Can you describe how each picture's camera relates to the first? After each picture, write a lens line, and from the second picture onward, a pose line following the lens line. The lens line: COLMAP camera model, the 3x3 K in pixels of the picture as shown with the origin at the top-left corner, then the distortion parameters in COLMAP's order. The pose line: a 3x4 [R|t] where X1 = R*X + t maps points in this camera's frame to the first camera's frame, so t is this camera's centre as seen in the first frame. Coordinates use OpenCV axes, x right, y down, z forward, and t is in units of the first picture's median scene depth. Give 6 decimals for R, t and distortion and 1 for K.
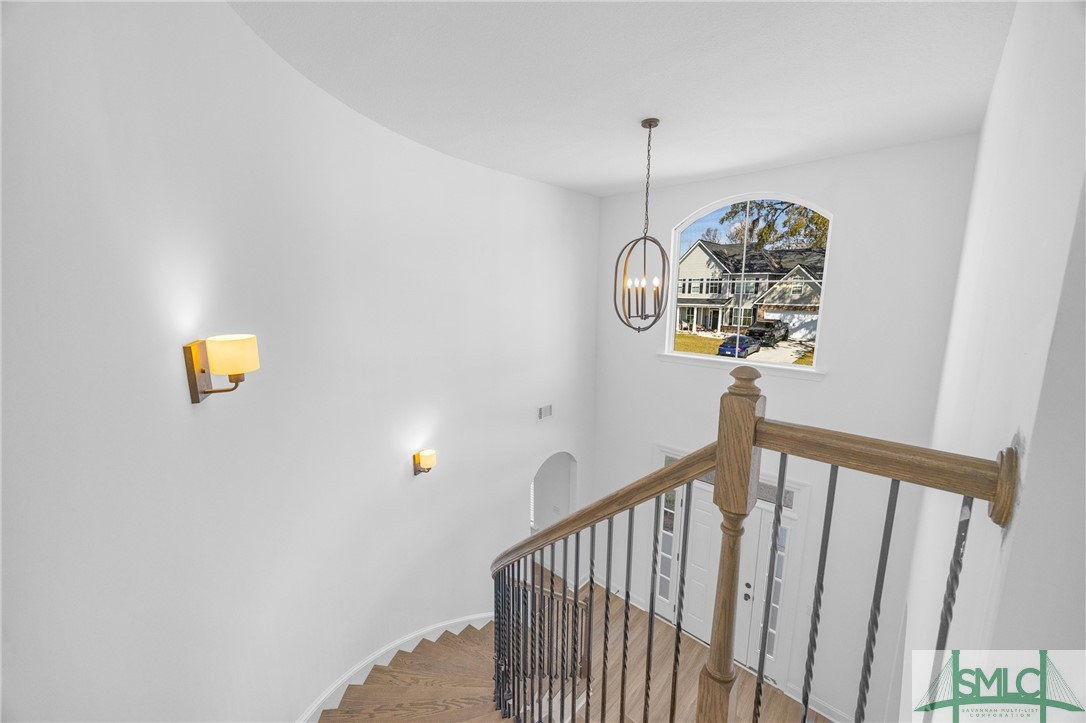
lens RADIAL K [[430.3, 0, 550.3], [0, 430.3, 360.9], [0, 0, 1]] dist [0.001029, -0.000204]
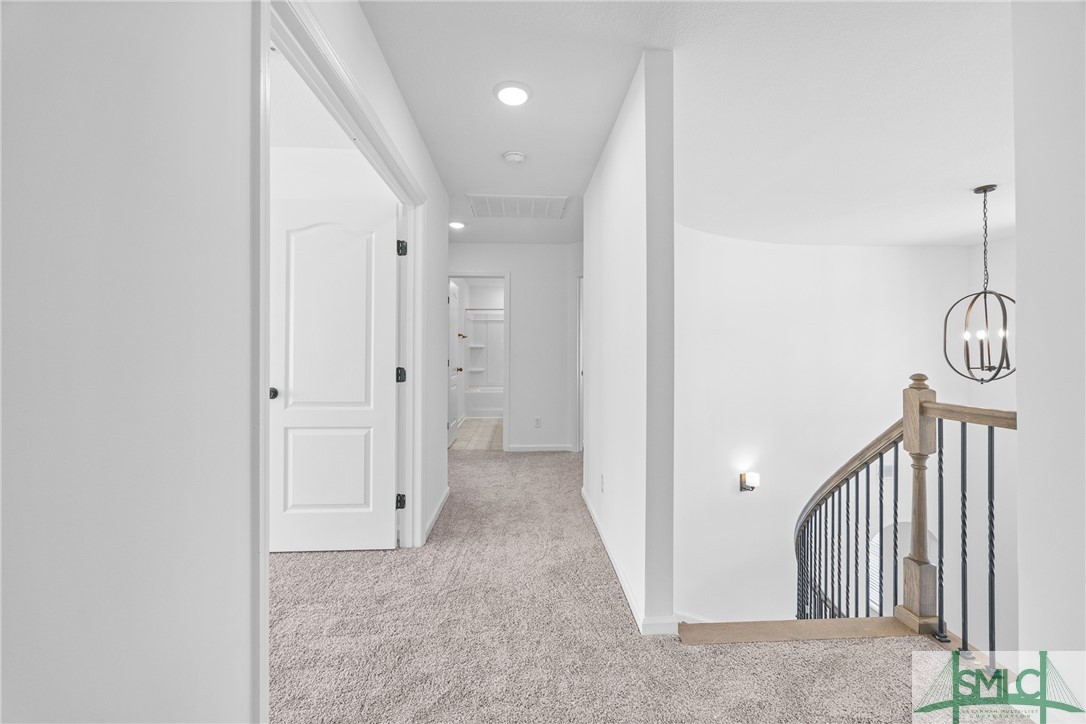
lens RADIAL K [[430.3, 0, 533.4], [0, 430.3, 356.4], [0, 0, 1]] dist [0.001029, -0.000204]
pose [[0.711159, -0.007925, -0.702986, 0.176371], [-0.105050, 0.987512, -0.117404, 0.102550], [0.695138, 0.157342, 0.701446, -0.458474]]
